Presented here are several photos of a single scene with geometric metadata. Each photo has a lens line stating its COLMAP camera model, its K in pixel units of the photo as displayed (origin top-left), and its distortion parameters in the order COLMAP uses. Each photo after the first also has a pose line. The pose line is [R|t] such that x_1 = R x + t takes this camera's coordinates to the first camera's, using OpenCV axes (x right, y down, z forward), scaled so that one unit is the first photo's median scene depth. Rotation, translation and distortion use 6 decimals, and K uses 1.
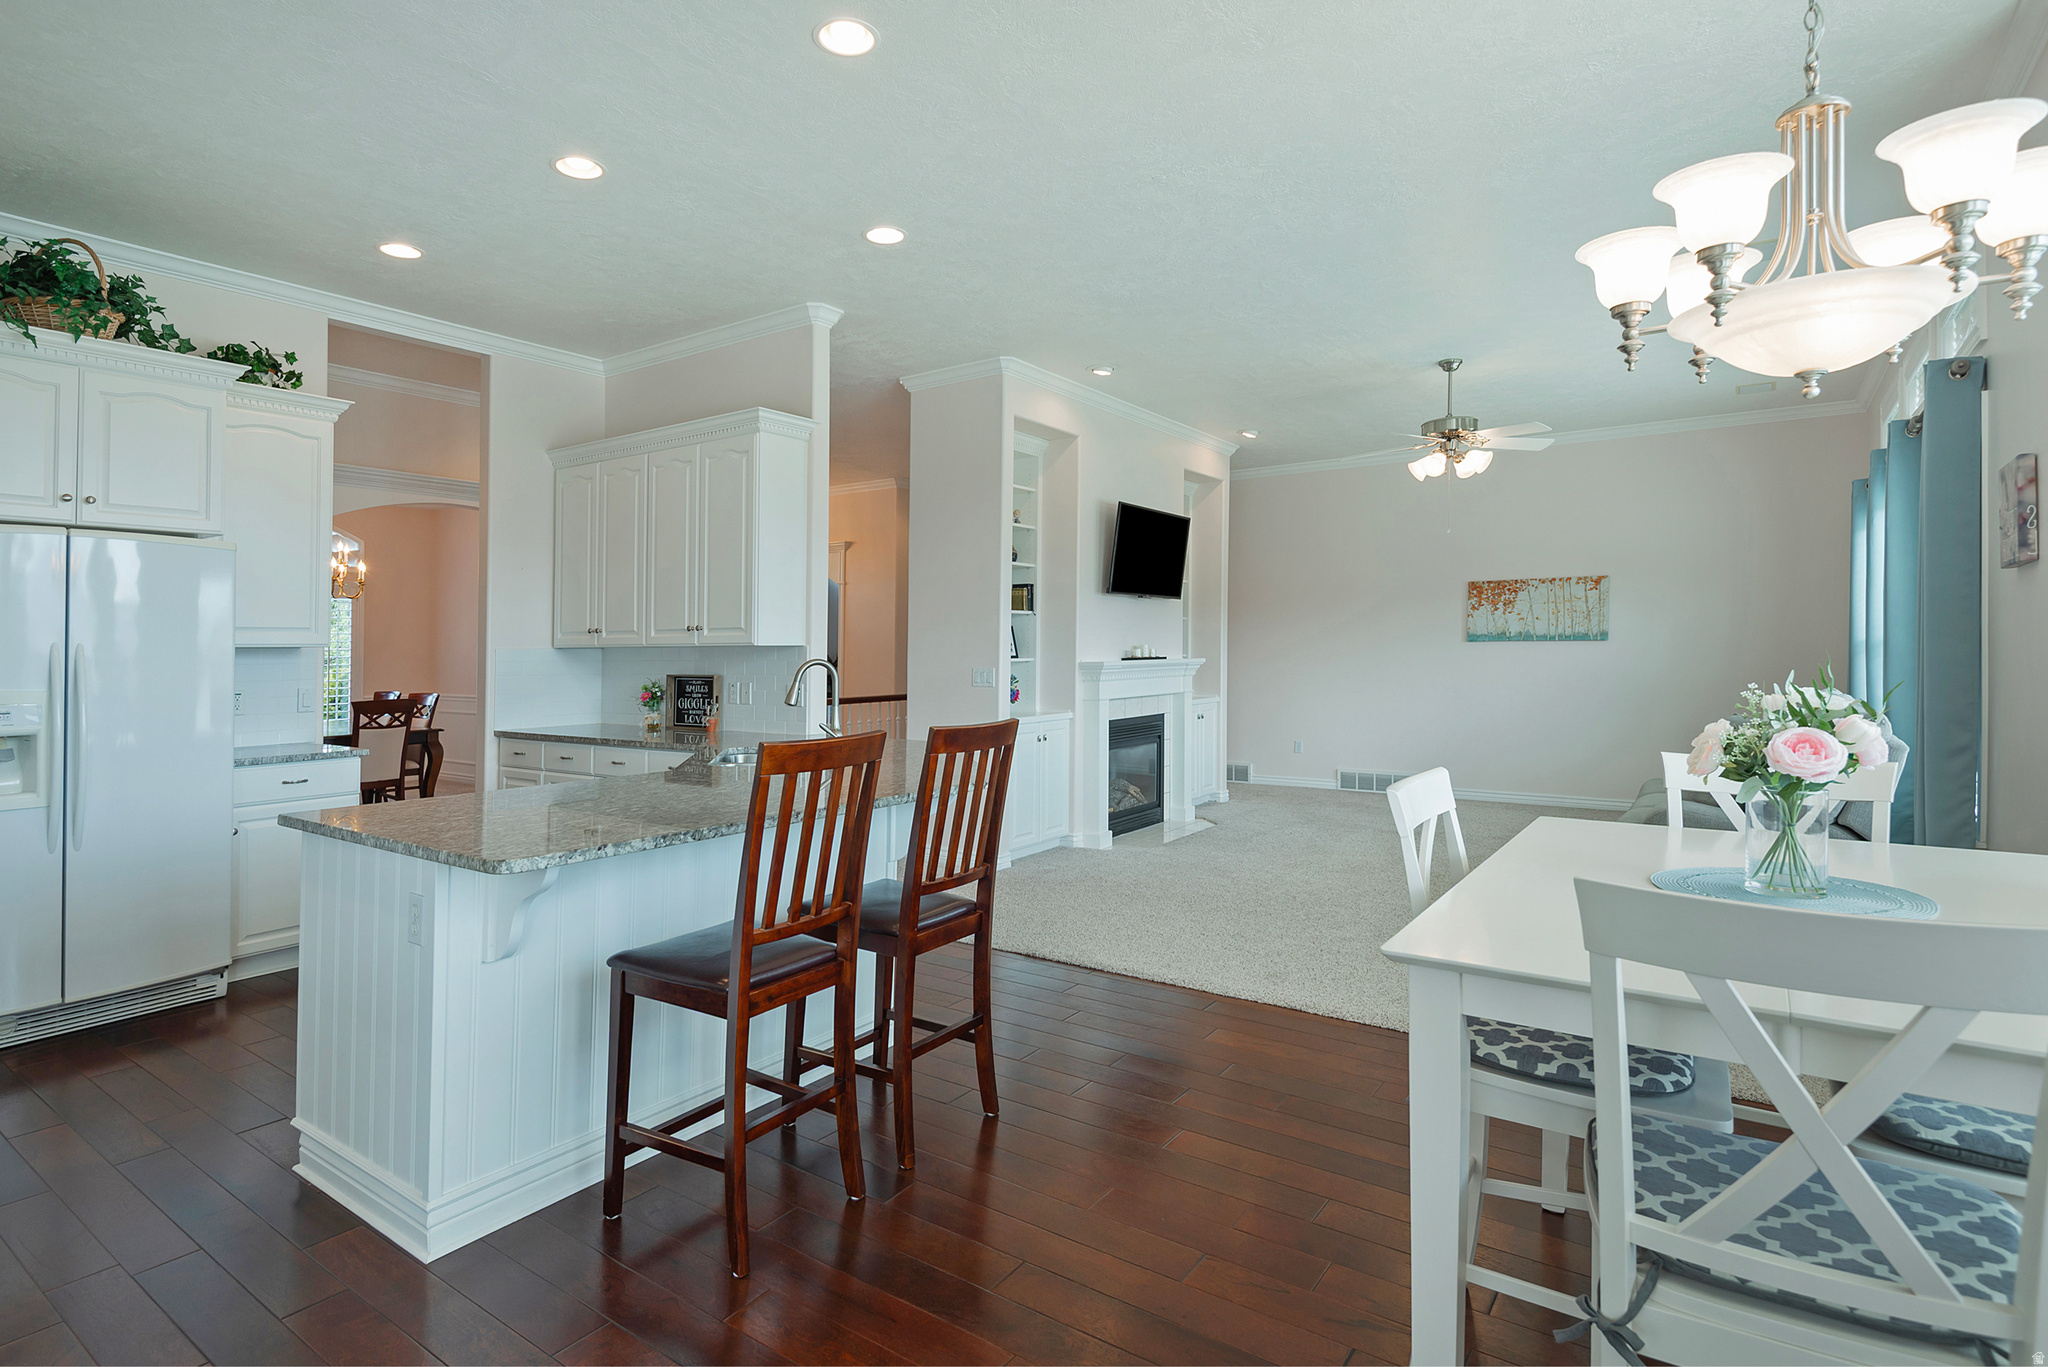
lens RADIAL K [[1049.0, 0, 938.2], [0, 1049.0, 681.4], [0, 0, 1]] dist [0.015466, -0.000132]
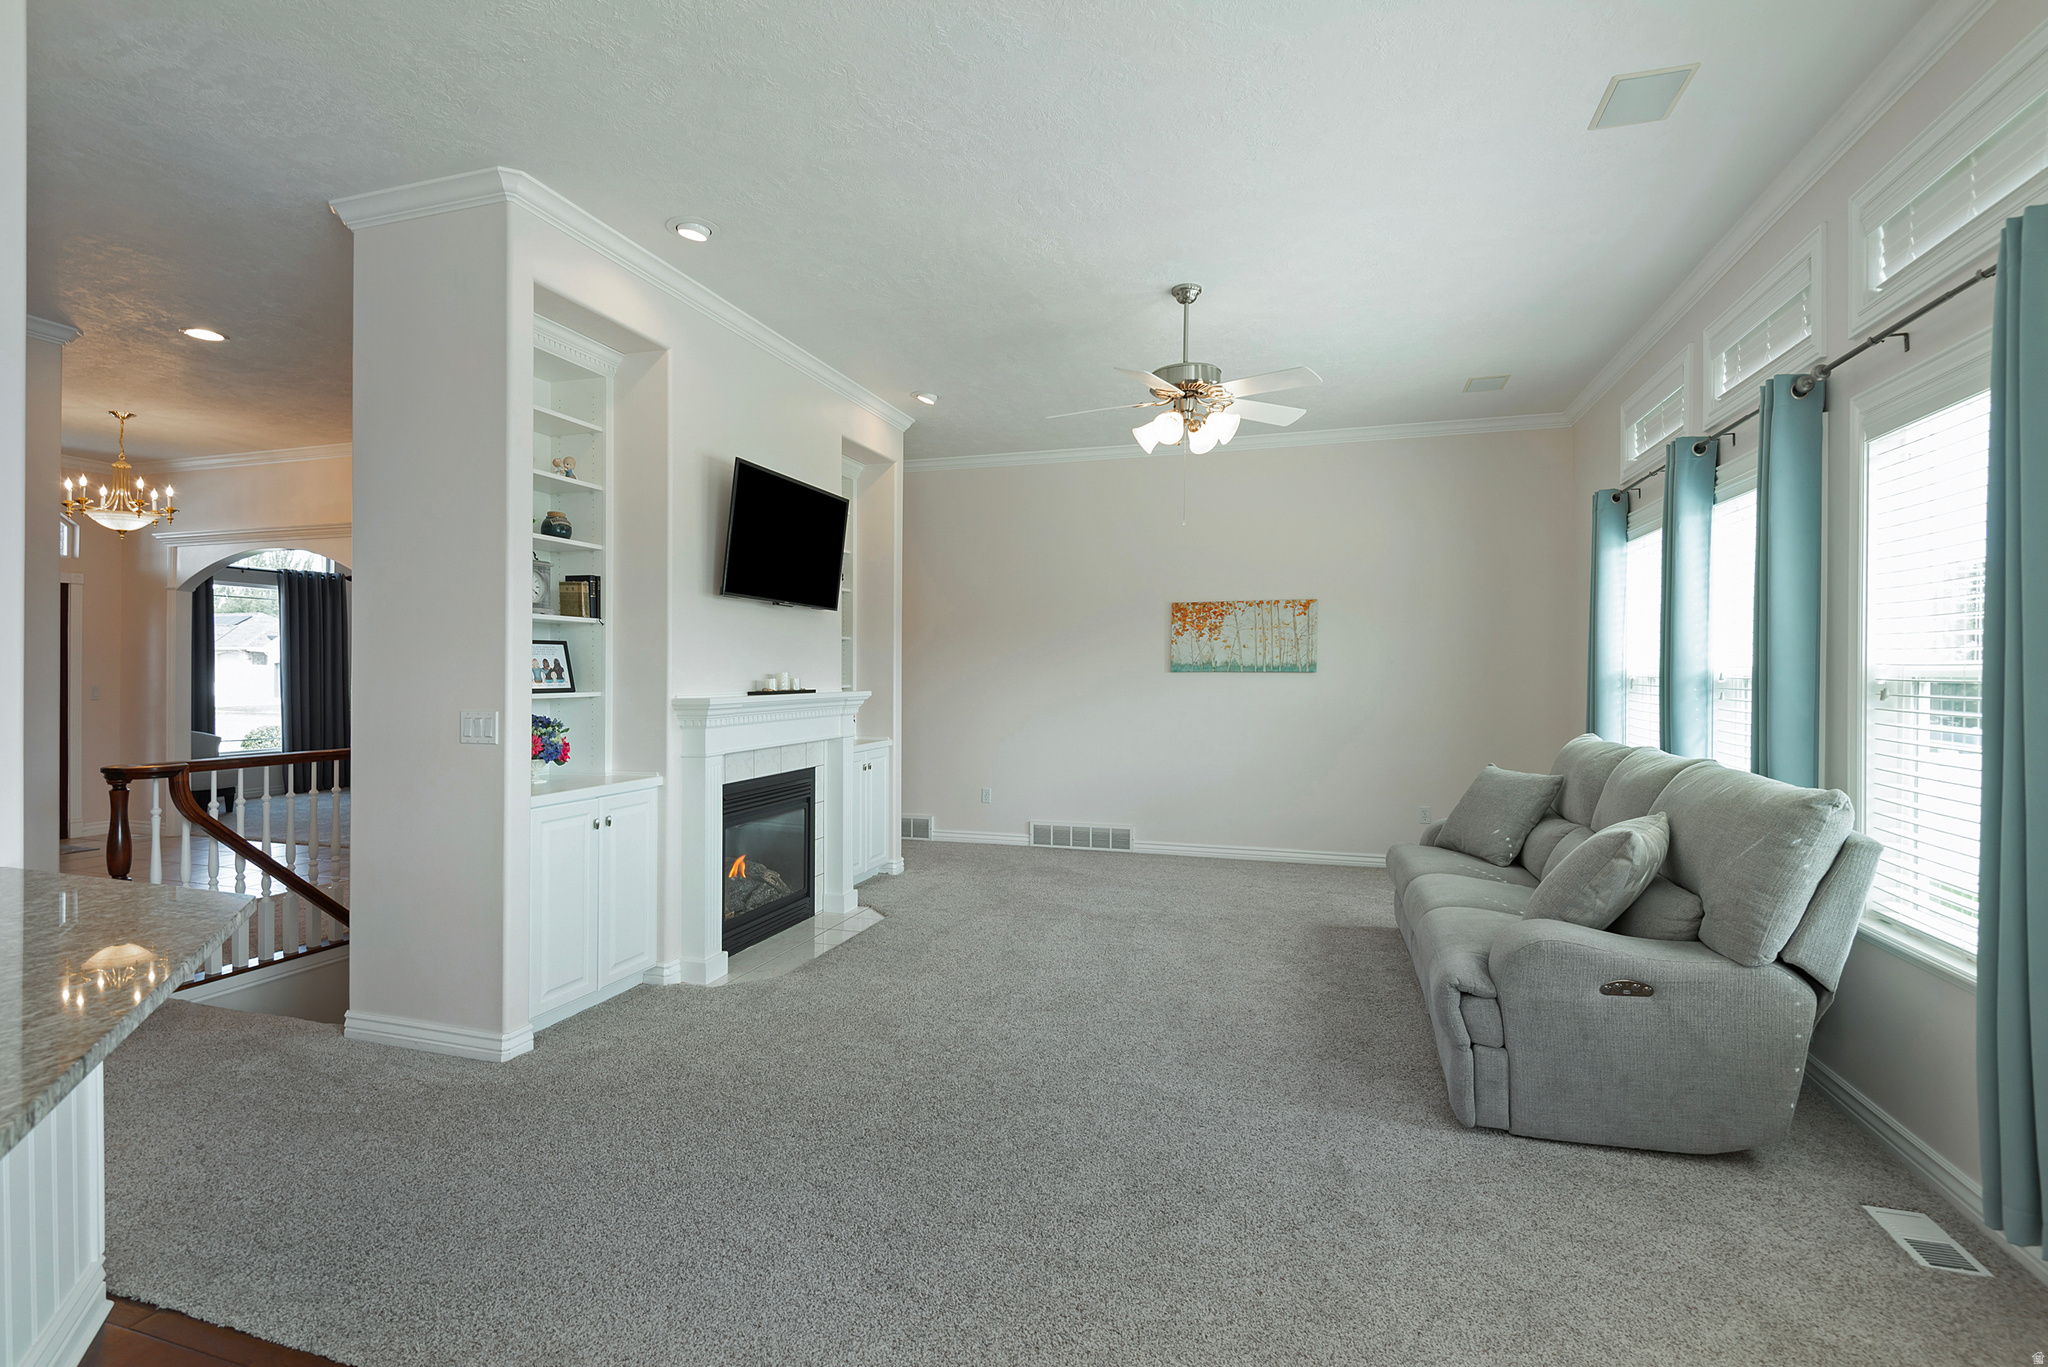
lens RADIAL K [[1017.3, 0, 1024.8], [0, 1017.3, 692.8], [0, 0, 1]] dist [0.001820, 0.000032]
pose [[0.930559, 0.001699, 0.366139, 0.098984], [0.002793, 0.999927, -0.011738, -0.012977], [-0.366132, 0.011946, 0.930486, 0.309539]]
